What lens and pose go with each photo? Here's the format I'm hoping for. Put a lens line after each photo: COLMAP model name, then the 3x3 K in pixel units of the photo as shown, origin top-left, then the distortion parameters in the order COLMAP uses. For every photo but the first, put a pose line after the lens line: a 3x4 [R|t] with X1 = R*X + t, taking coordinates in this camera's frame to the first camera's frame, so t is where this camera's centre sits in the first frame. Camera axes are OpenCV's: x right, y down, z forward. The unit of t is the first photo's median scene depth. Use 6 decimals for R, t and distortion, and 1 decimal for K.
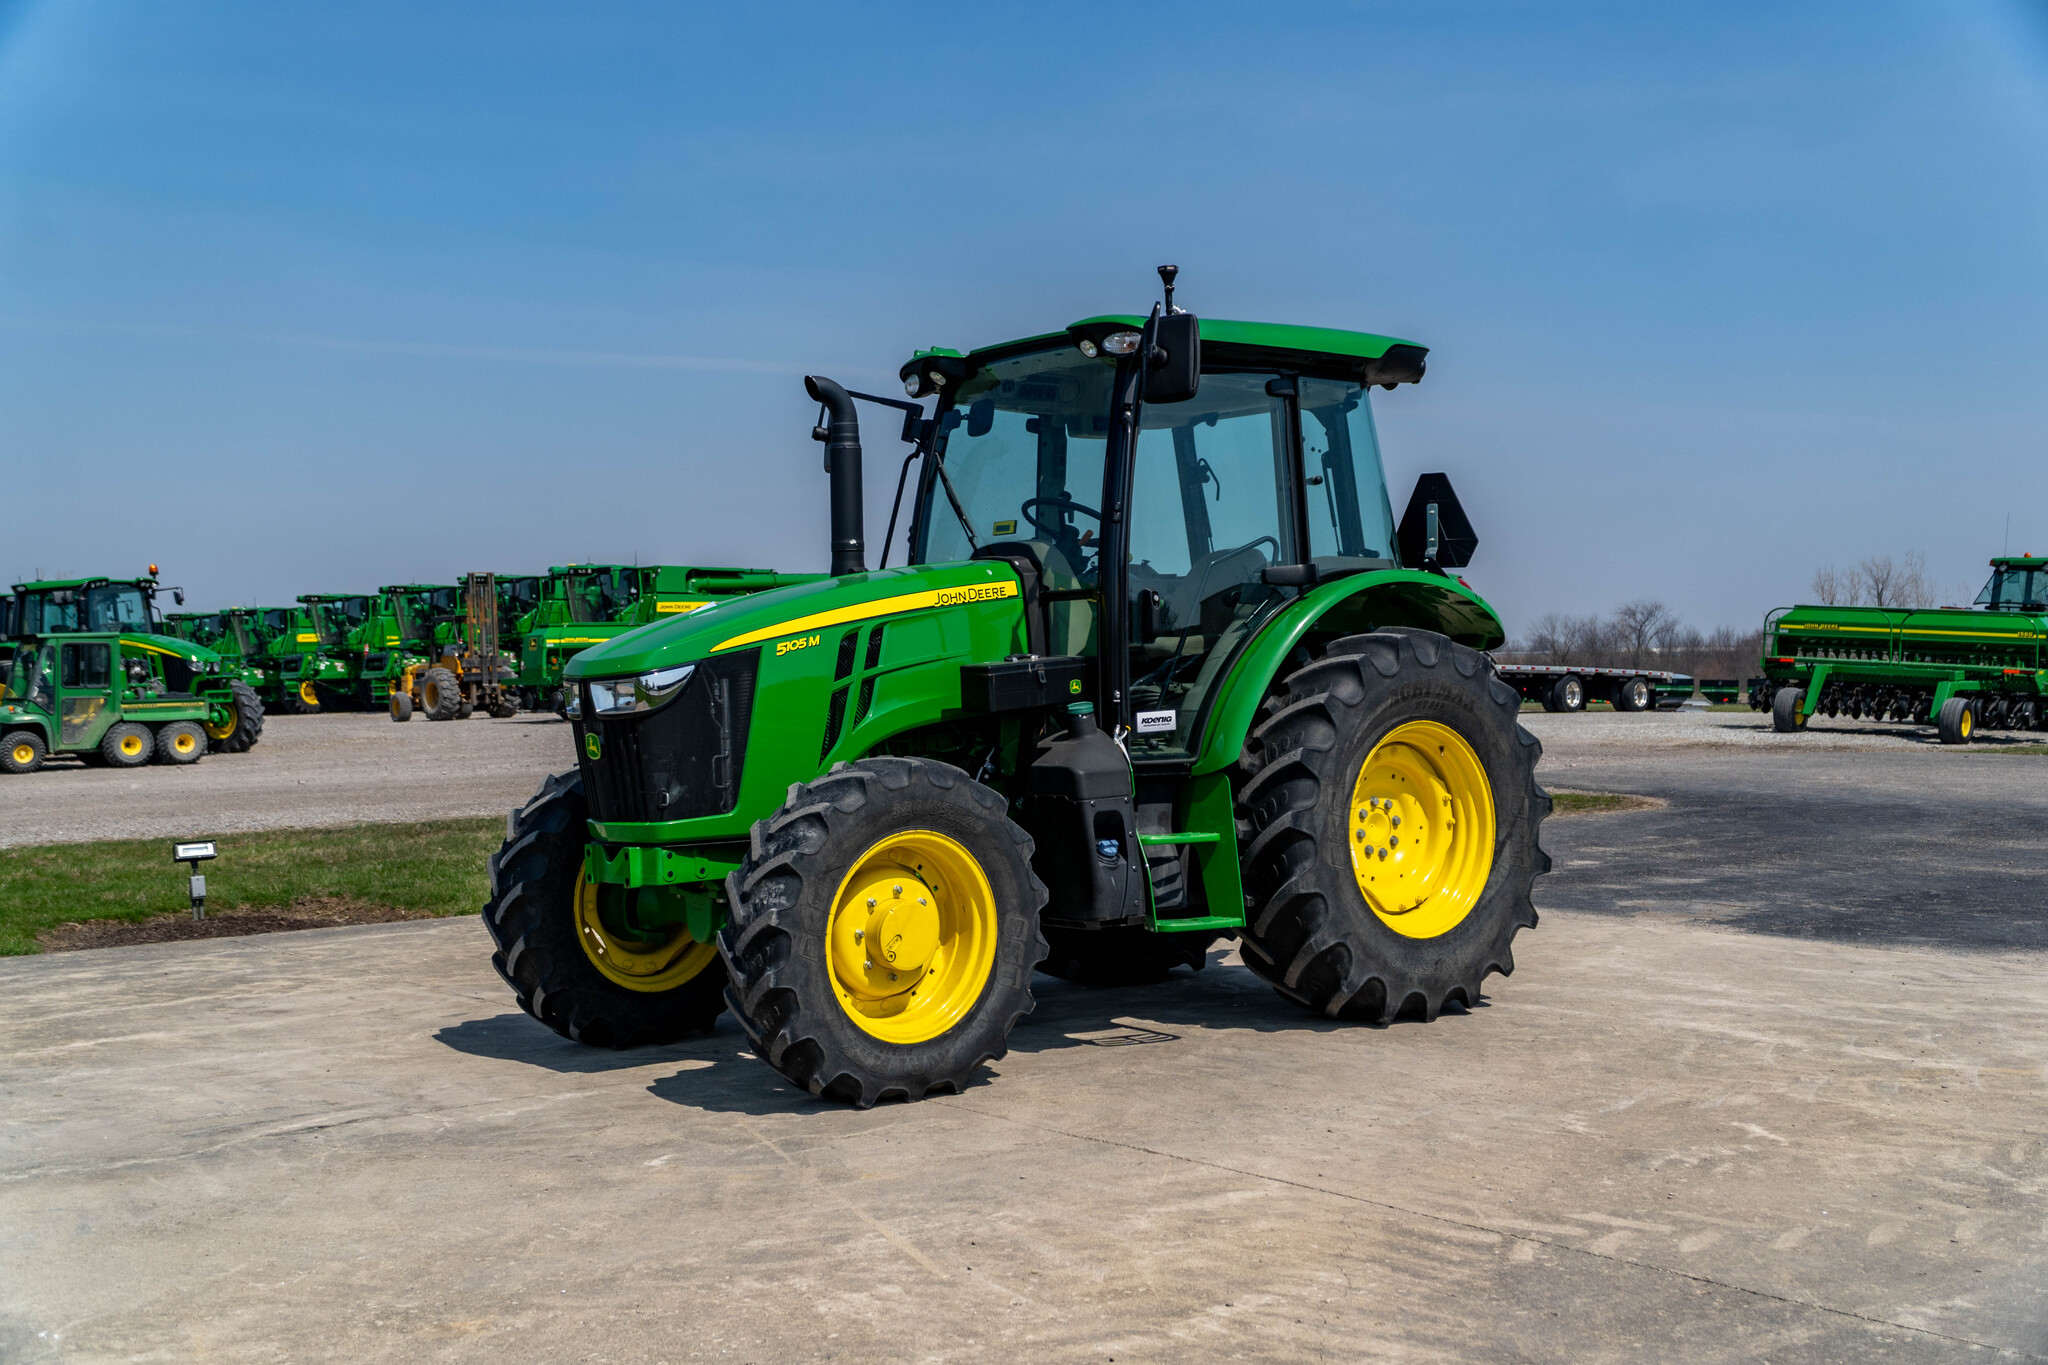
lens RADIAL K [[2490.3, 0, 1024.0], [0, 2490.3, 682.5], [0, 0, 1]] dist [0.086643, 0.004697]
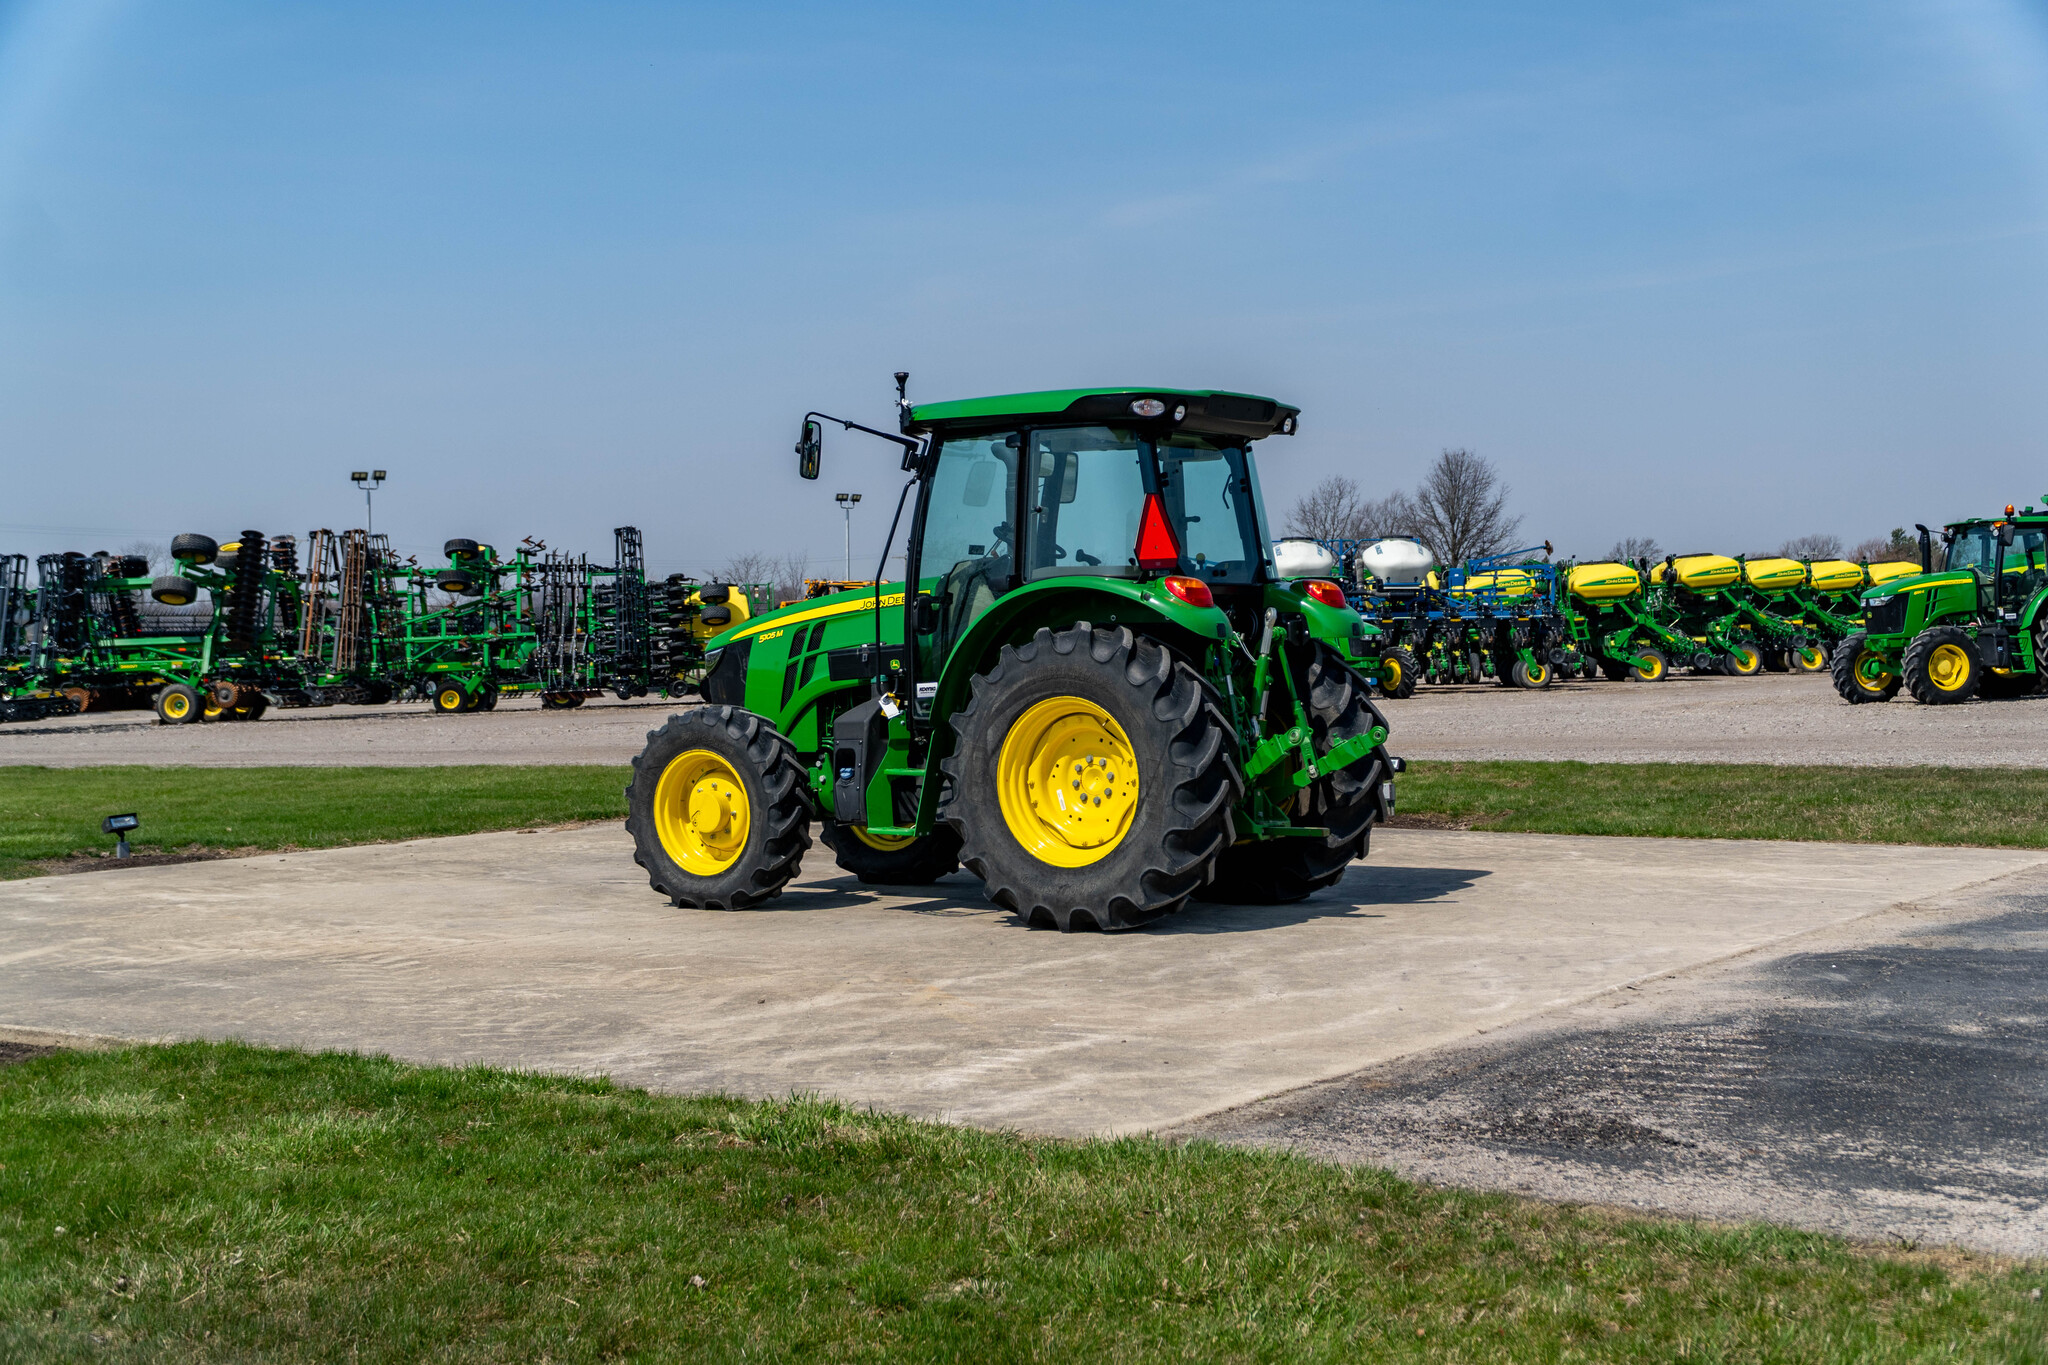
lens RADIAL K [[2490.3, 0, 1024.0], [0, 2490.3, 682.5], [0, 0, 1]] dist [0.086643, 0.004697]
pose [[0.267116, 0.030019, -0.963197, 1.345522], [0.005158, 0.999456, 0.032580, -0.032580], [0.963651, -0.013671, 0.266816, 0.628204]]
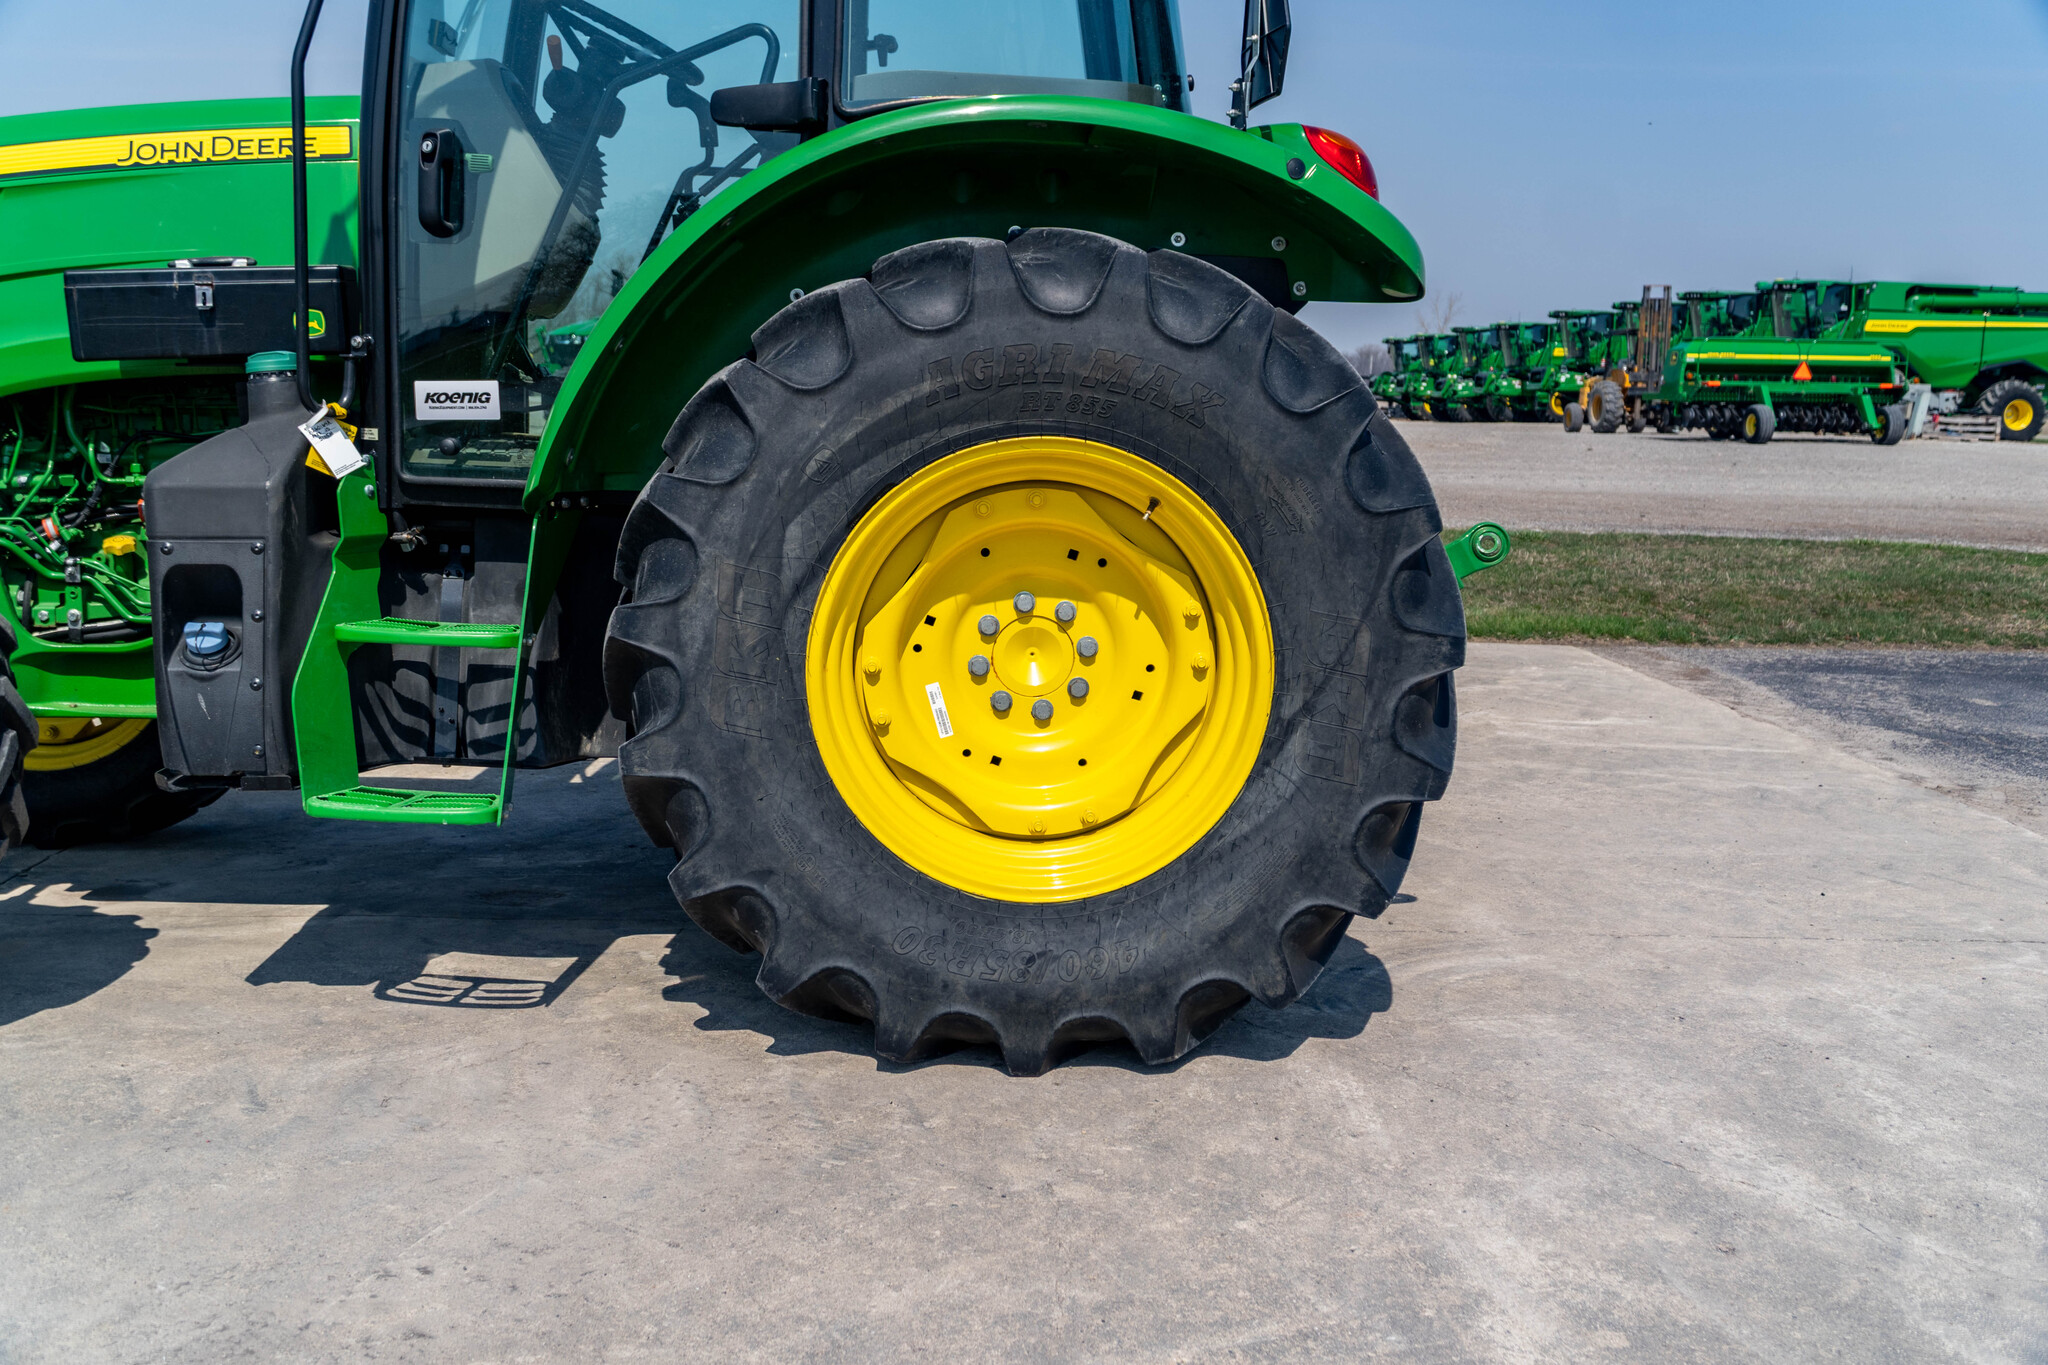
lens RADIAL K [[2063.5, 0, 1022.1], [0, 2063.5, 696.5], [0, 0, 1]] dist [0.064838, -0.017269]
pose [[0.791834, 0.131602, -0.596389, 0.377895], [-0.047170, 0.986769, 0.155117, 0.003728], [0.608912, -0.094695, 0.787565, 0.682171]]
